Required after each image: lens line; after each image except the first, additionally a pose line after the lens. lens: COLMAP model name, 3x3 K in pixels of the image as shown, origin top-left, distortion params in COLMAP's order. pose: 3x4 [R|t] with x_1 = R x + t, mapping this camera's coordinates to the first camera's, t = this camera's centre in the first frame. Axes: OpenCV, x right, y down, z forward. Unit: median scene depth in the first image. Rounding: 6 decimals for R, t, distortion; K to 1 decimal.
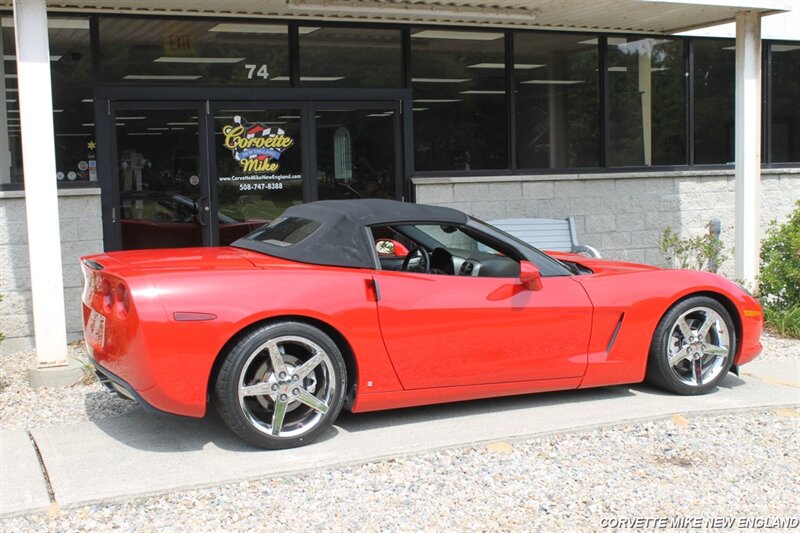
lens RADIAL K [[1045.6, 0, 398.6], [0, 1045.6, 266.8], [0, 0, 1]] dist [-0.045352, 0.000000]
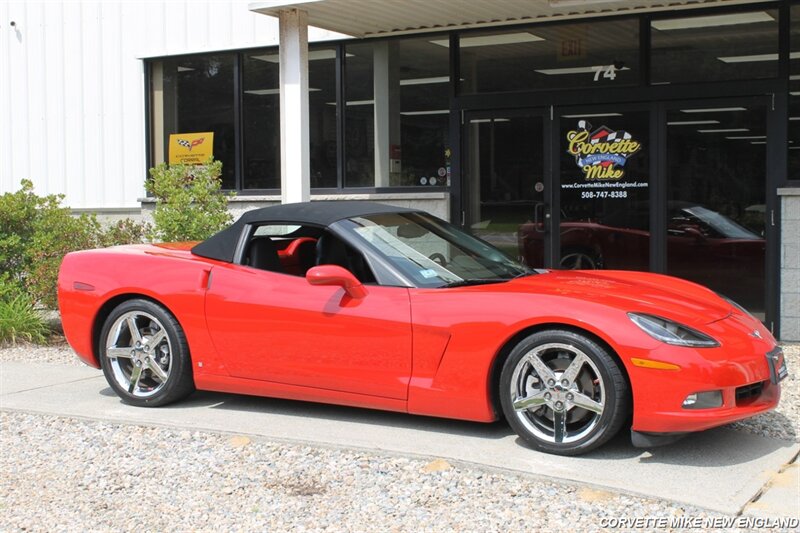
lens RADIAL K [[1136.2, 0, 406.4], [0, 1136.2, 268.9], [0, 0, 1]] dist [-0.026504, 0.000000]
pose [[0.599053, 0.066195, -0.797968, 0.588877], [-0.081267, 0.996457, 0.021652, -0.017972], [0.796575, 0.051878, 0.602310, 0.248278]]
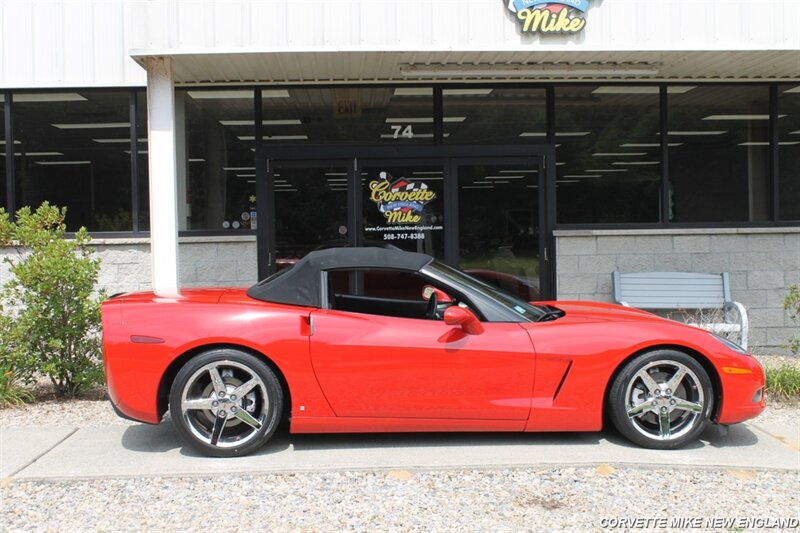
lens RADIAL K [[1045.6, 0, 402.2], [0, 1045.6, 270.6], [0, 0, 1]] dist [-0.045352, 0.000000]
pose [[0.929301, 0.024070, -0.368539, 0.272662], [-0.041232, 0.998397, -0.038763, 0.001254], [0.367015, 0.051218, 0.928804, -0.012712]]
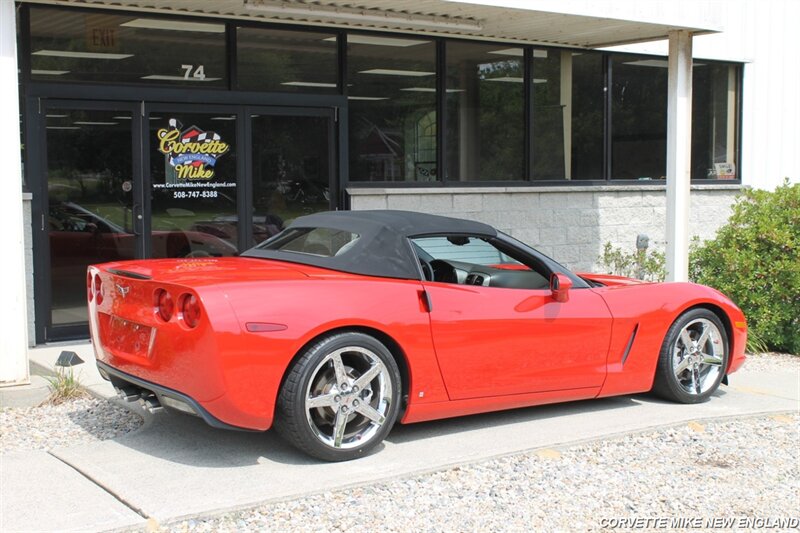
lens RADIAL K [[1136.2, 0, 396.2], [0, 1136.2, 264.6], [0, 0, 1]] dist [-0.026504, 0.000000]
pose [[0.983864, 0.006529, 0.178801, -0.137902], [-0.003543, 0.999849, -0.017017, 0.003342], [-0.178885, 0.016109, 0.983738, -0.039799]]
